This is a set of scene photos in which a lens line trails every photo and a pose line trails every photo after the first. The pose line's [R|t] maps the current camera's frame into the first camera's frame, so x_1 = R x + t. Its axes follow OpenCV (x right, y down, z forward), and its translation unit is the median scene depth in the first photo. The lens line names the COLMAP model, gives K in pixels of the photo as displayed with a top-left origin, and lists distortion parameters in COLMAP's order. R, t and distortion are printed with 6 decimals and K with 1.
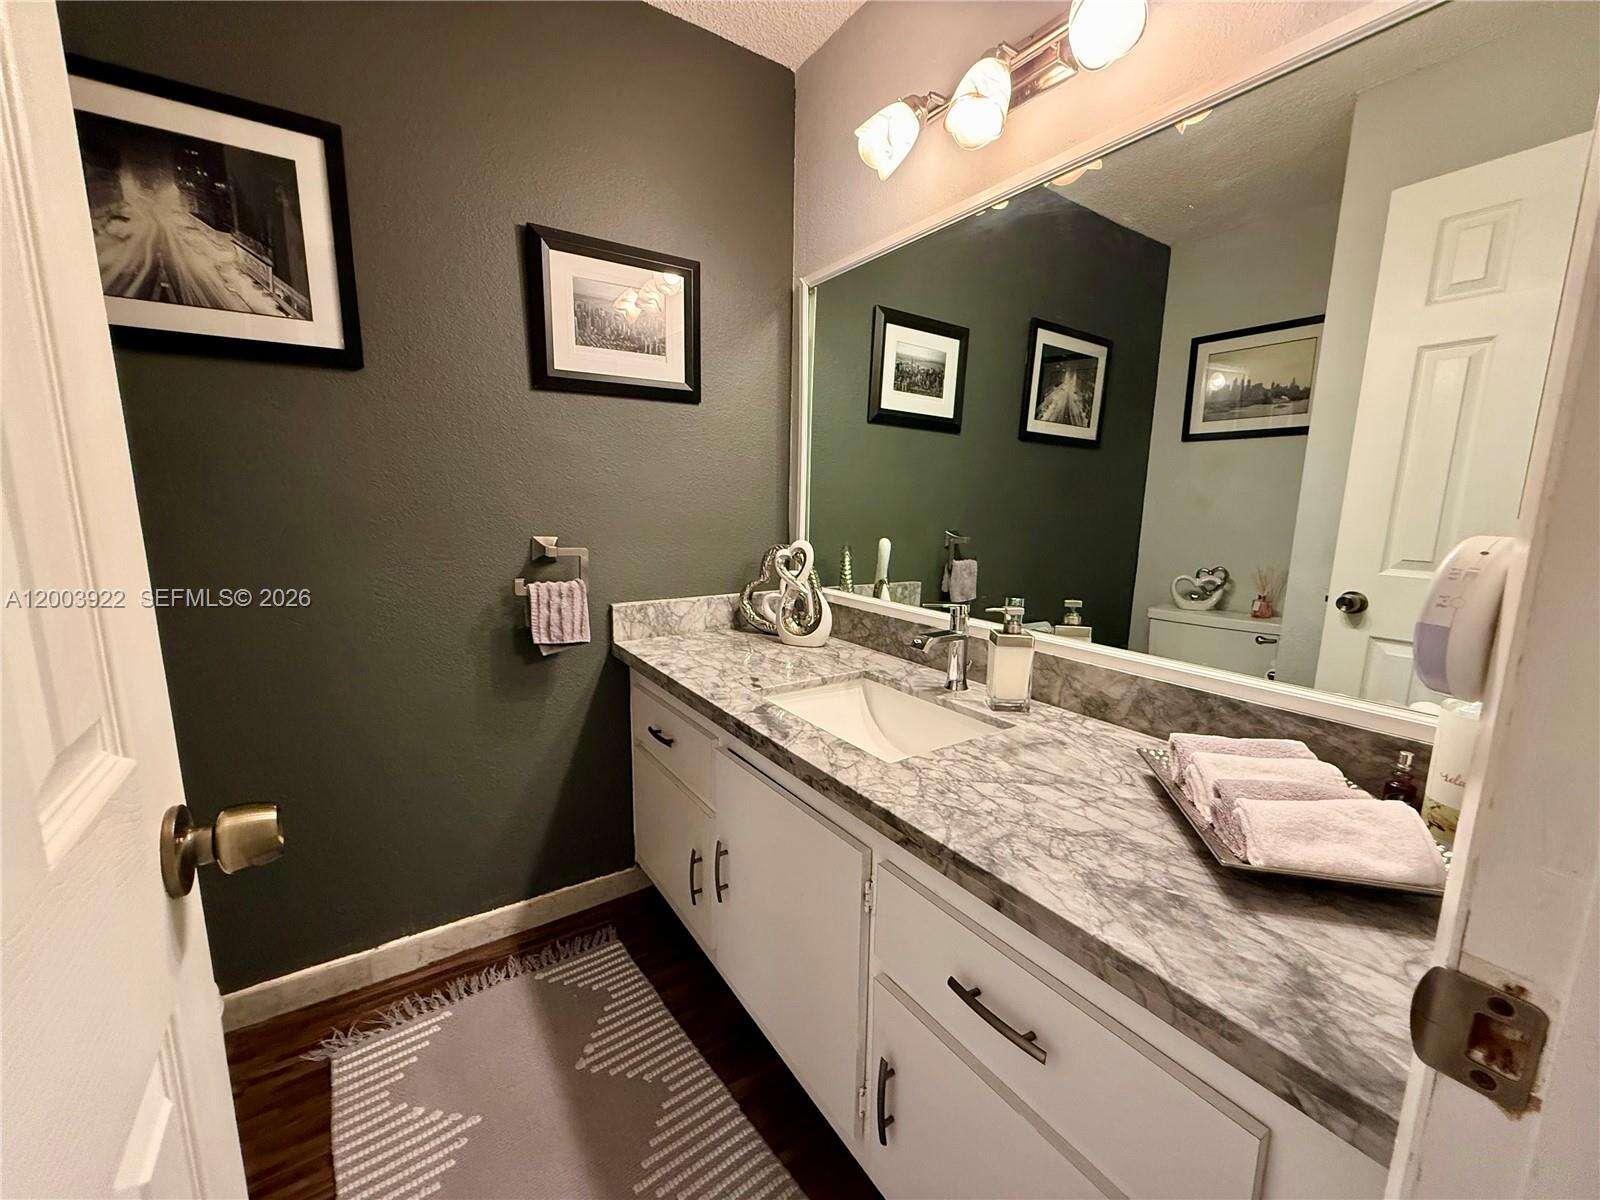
lens RADIAL K [[636.8, 0, 800.5], [0, 636.8, 603.5], [0, 0, 1]] dist [-0.000353, -0.000159]
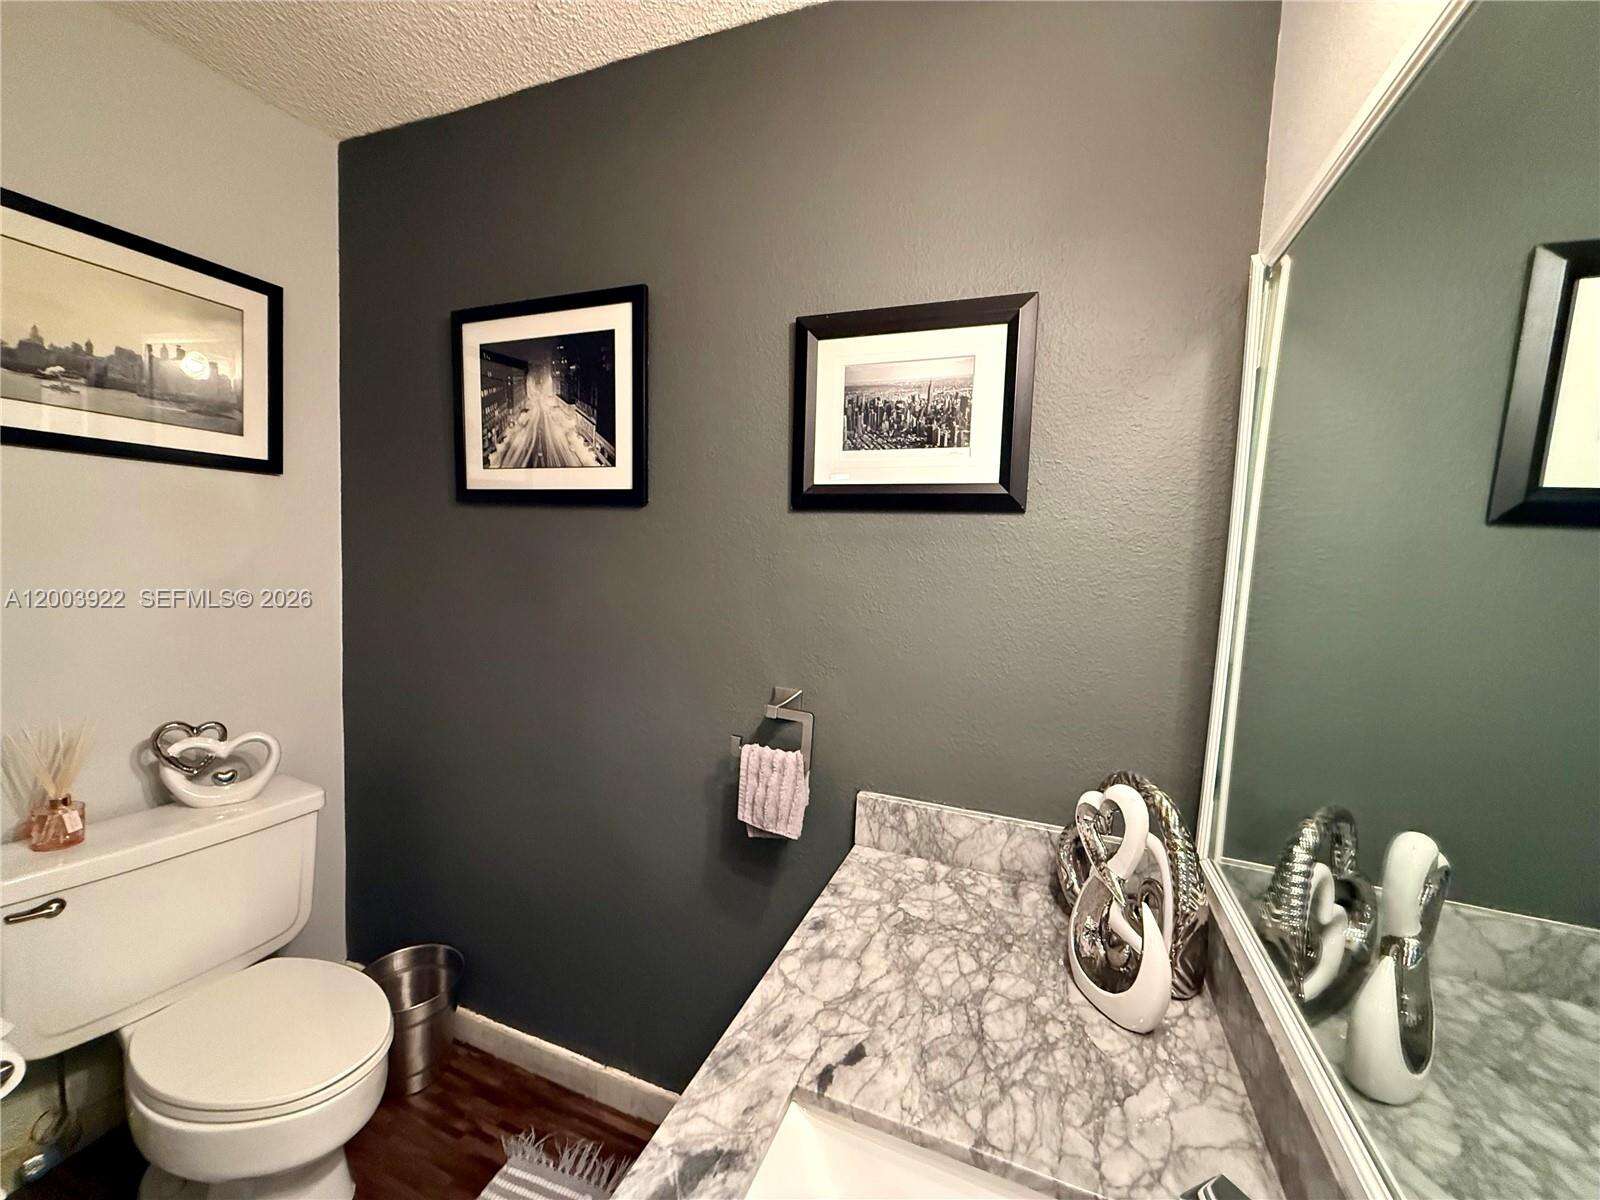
lens RADIAL K [[636.8, 0, 800.9], [0, 636.8, 603.3], [0, 0, 1]] dist [-0.000353, -0.000159]
pose [[0.568604, 0.076704, -0.819027, 0.273602], [-0.169087, 0.985281, -0.025113, -0.203270], [0.805046, 0.152766, 0.573204, 0.565356]]
